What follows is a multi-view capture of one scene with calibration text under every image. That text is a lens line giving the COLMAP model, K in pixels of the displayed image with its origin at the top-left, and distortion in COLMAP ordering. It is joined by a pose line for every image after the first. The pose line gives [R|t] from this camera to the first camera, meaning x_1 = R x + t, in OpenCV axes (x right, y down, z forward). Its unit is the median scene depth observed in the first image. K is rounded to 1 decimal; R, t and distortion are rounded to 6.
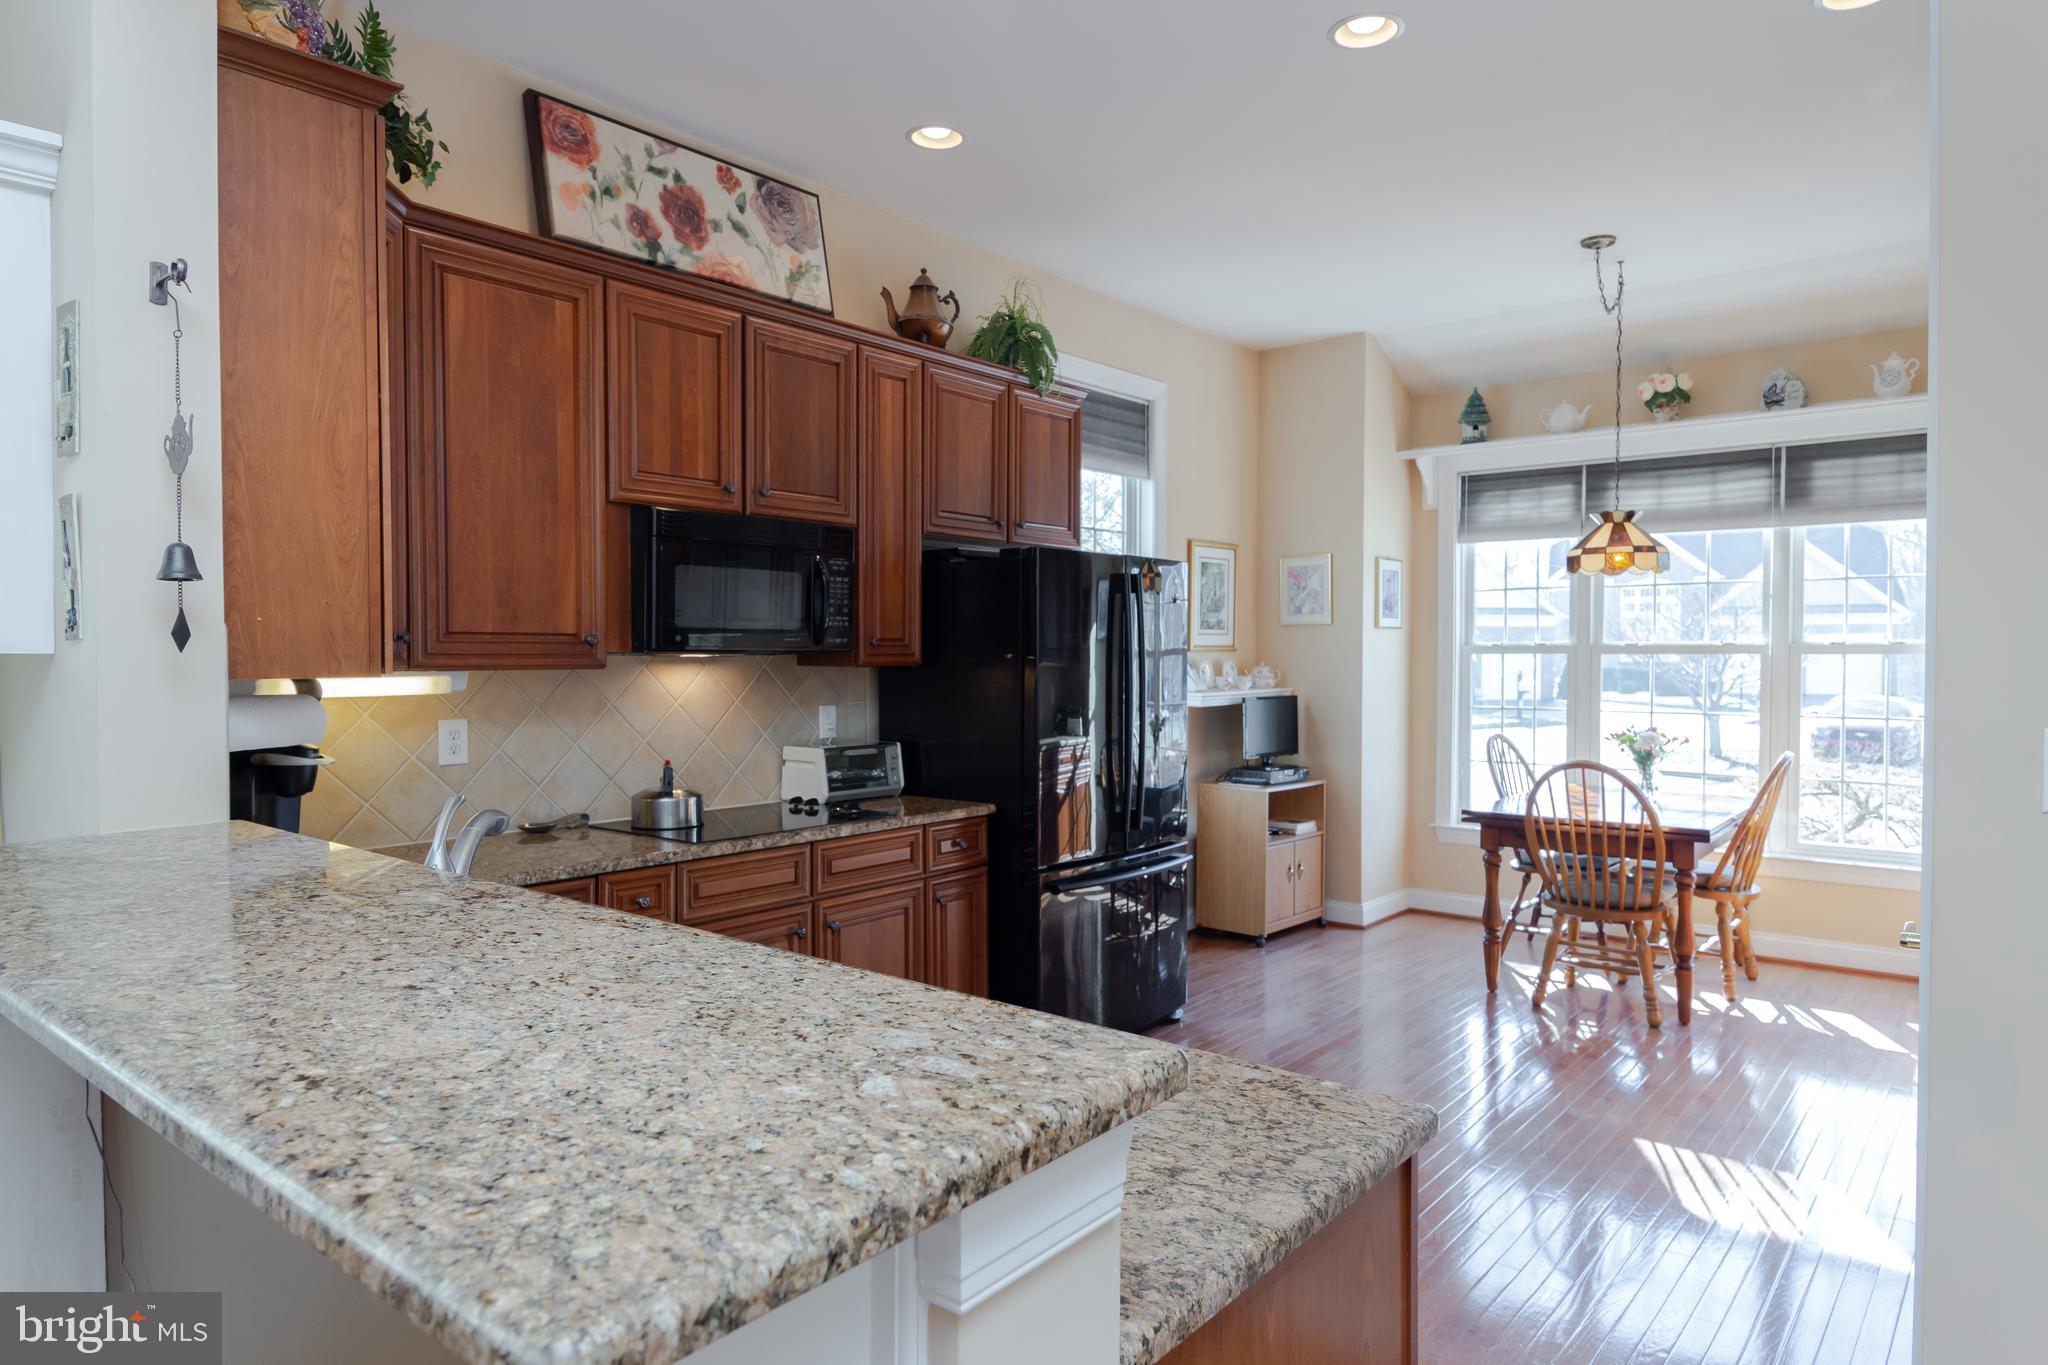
lens RADIAL K [[1233.4, 0, 1038.0], [0, 1233.4, 687.8], [0, 0, 1]] dist [0.014640, -0.003934]
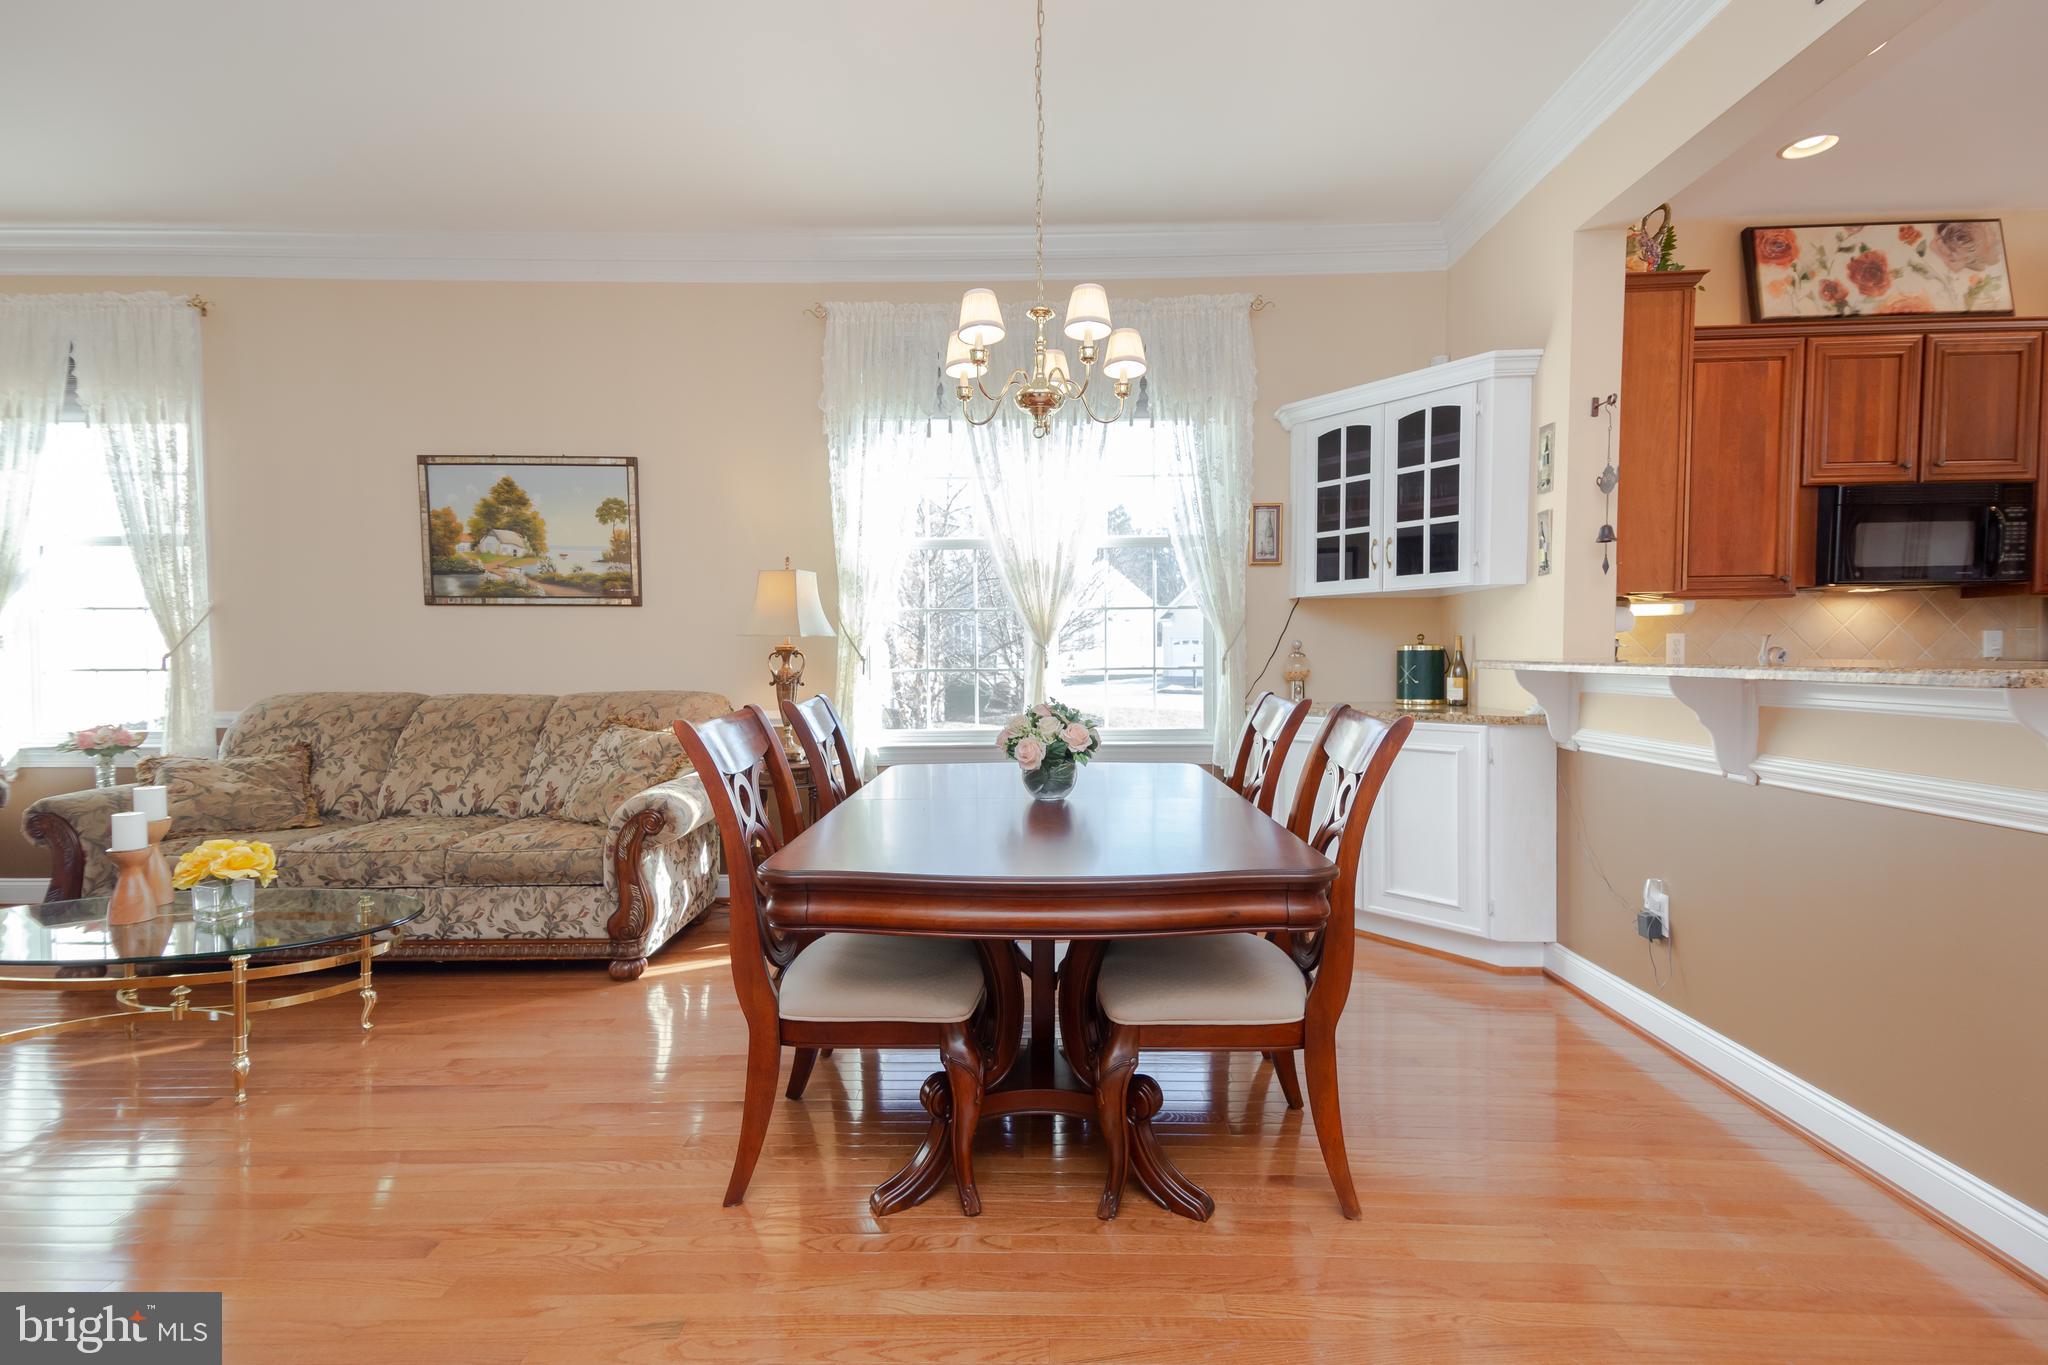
lens RADIAL K [[954.7, 0, 1027.0], [0, 954.7, 689.0], [0, 0, 1]] dist [0.054199, -0.013424]
pose [[0.624277, 0.024395, -0.780822, 0.004399], [-0.015536, 0.999702, 0.018813, 0.057793], [0.781049, 0.000386, 0.624470, -0.318503]]
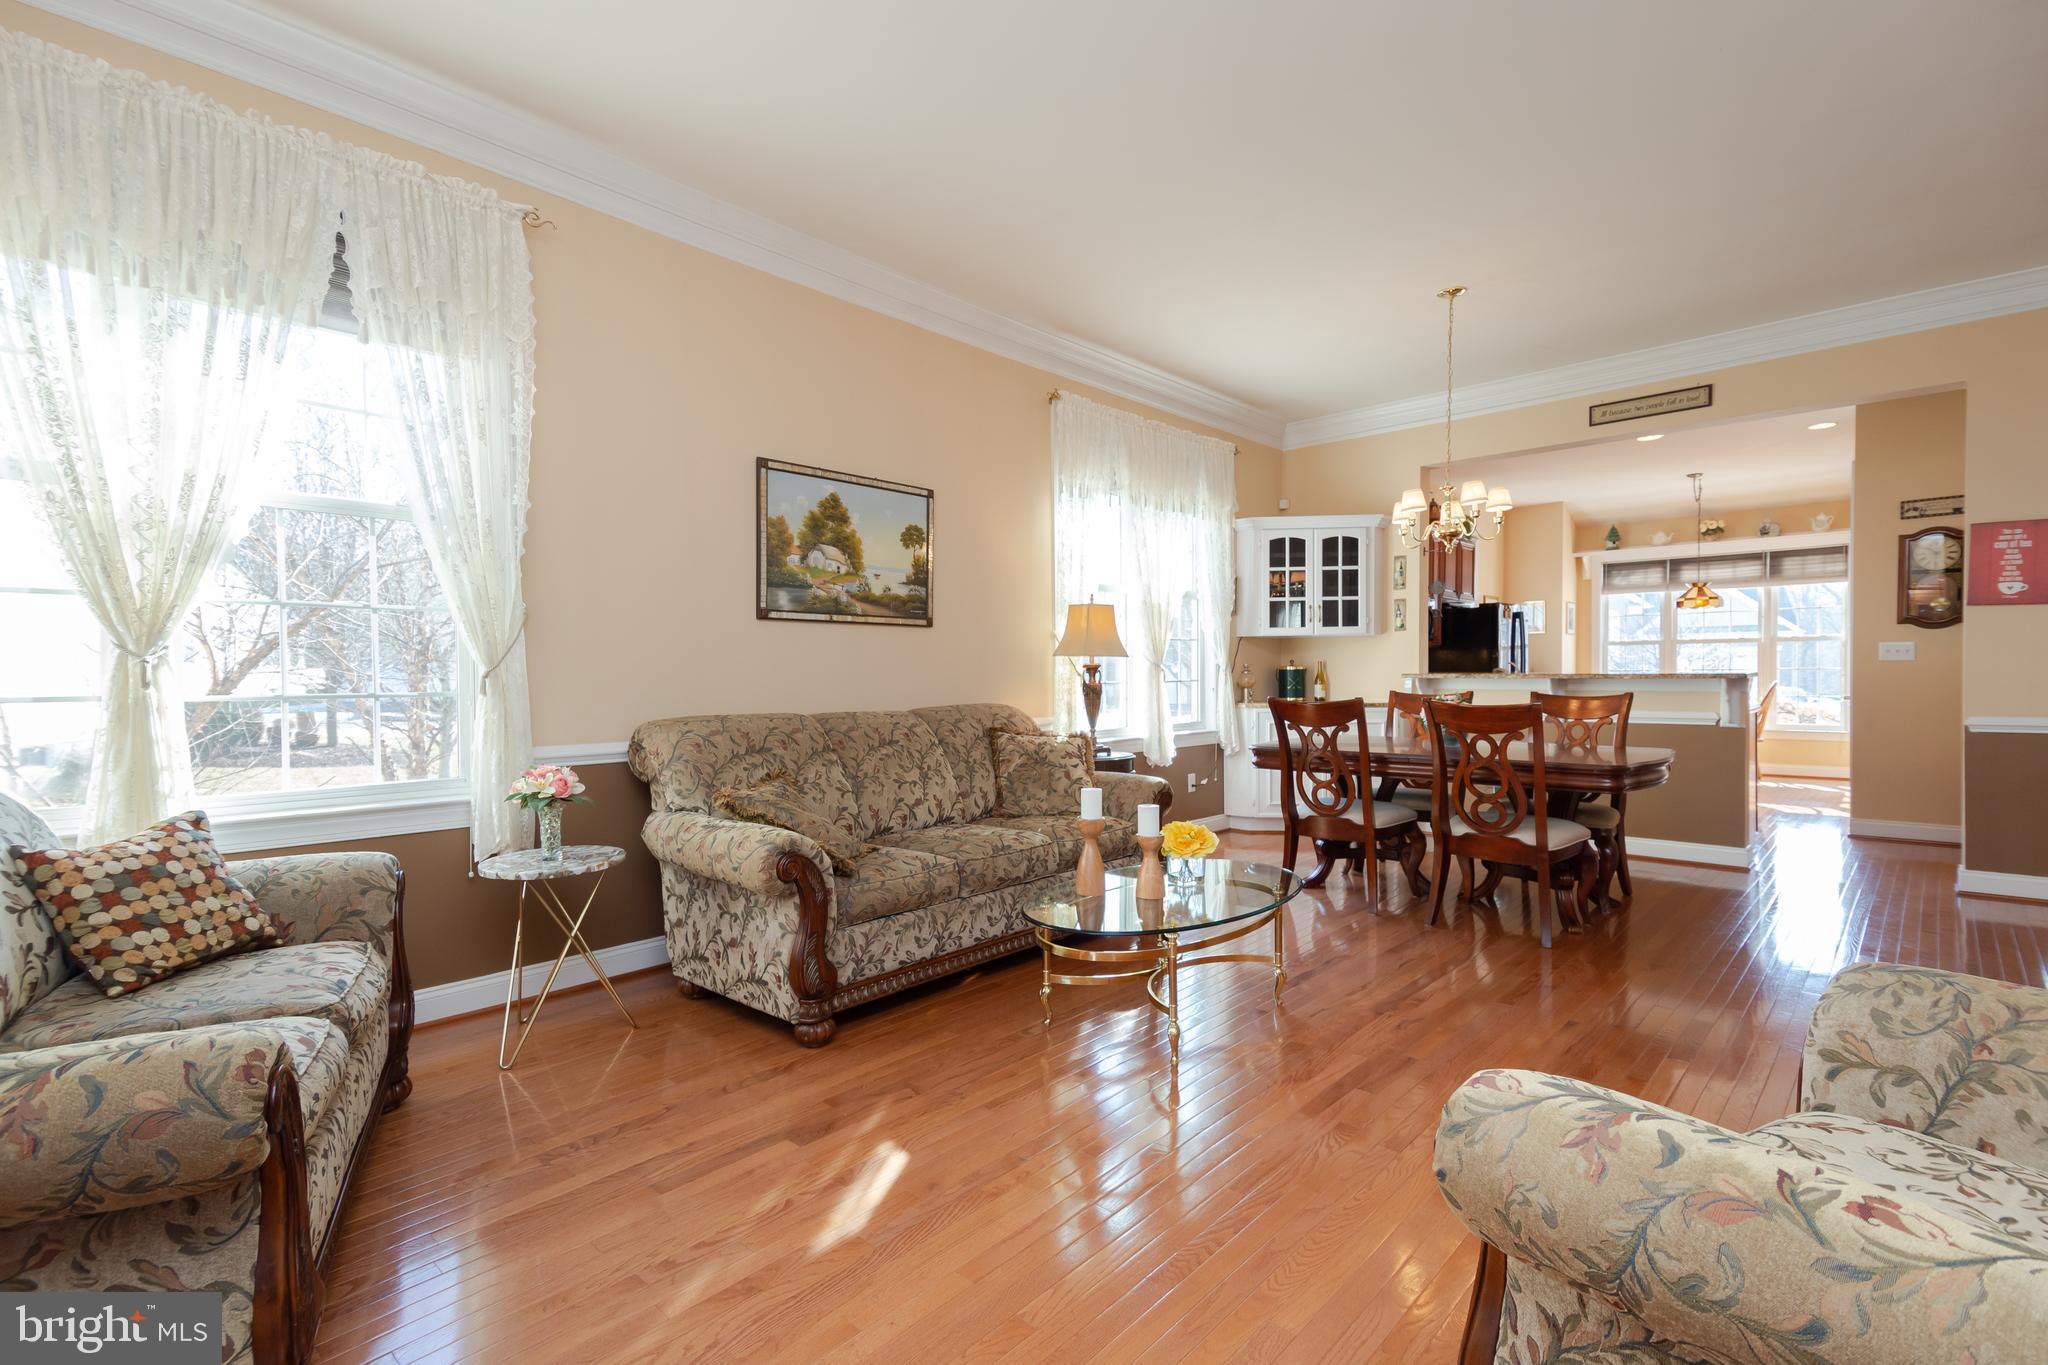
lens RADIAL K [[954.7, 0, 1013.0], [0, 954.7, 688.2], [0, 0, 1]] dist [0.054199, -0.013424]
pose [[0.998498, -0.006890, -0.054351, -0.765711], [0.006390, 0.999936, -0.009382, 0.073546], [0.054412, 0.009021, 0.998478, -0.975065]]
